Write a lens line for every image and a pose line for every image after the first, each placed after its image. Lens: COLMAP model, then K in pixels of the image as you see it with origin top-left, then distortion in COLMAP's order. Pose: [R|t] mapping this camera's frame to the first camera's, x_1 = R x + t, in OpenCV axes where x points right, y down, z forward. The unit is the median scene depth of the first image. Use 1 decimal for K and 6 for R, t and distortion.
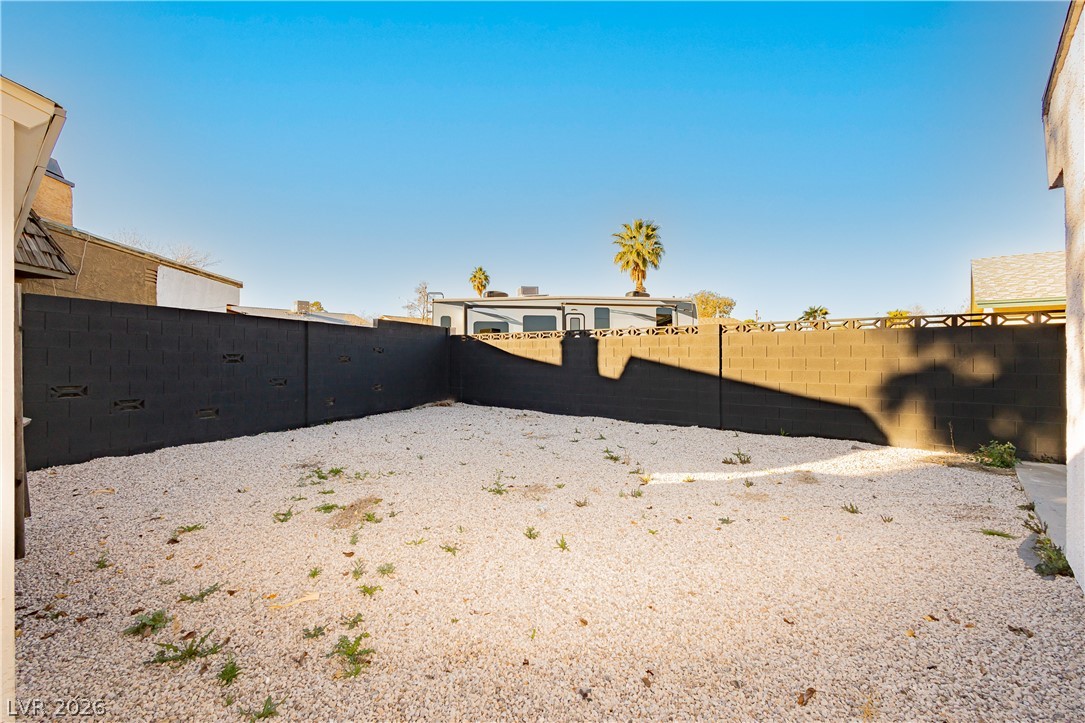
lens RADIAL K [[498.4, 0, 543.1], [0, 498.4, 355.4], [0, 0, 1]] dist [0.003797, 0.000207]
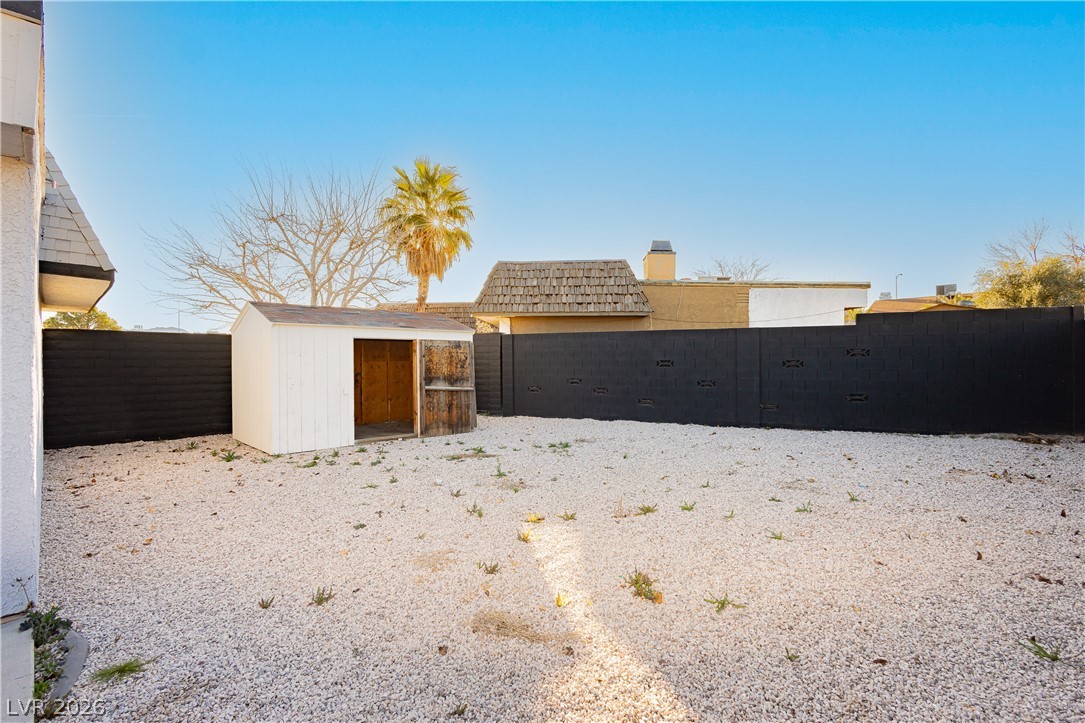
lens RADIAL K [[496.1, 0, 540.3], [0, 496.1, 364.7], [0, 0, 1]] dist [0.001942, -0.000045]
pose [[-0.088507, 0.008838, -0.996036, 0.528544], [0.014991, 0.999859, 0.007540, -0.003861], [0.995963, -0.014265, -0.088627, 0.567051]]
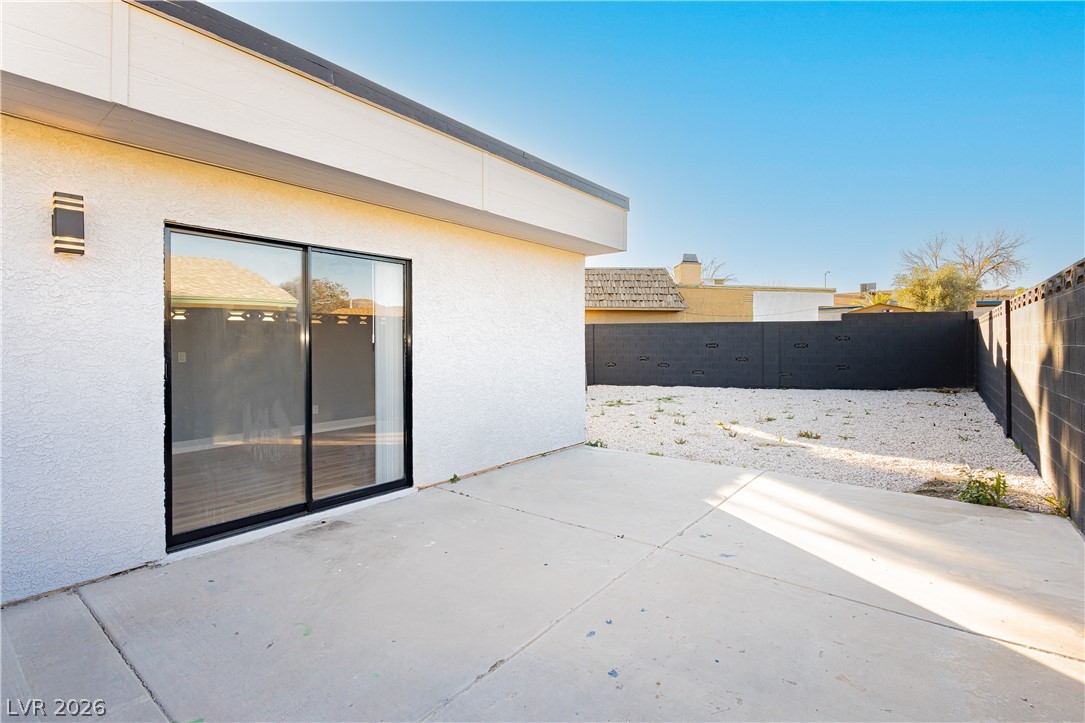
lens RADIAL K [[498.4, 0, 543.1], [0, 498.4, 355.4], [0, 0, 1]] dist [0.003797, 0.000207]
pose [[0.035310, 0.017079, -0.999230, 0.913575], [0.012158, 0.999773, 0.017518, 0.001893], [0.999302, -0.012767, 0.035094, 0.205438]]
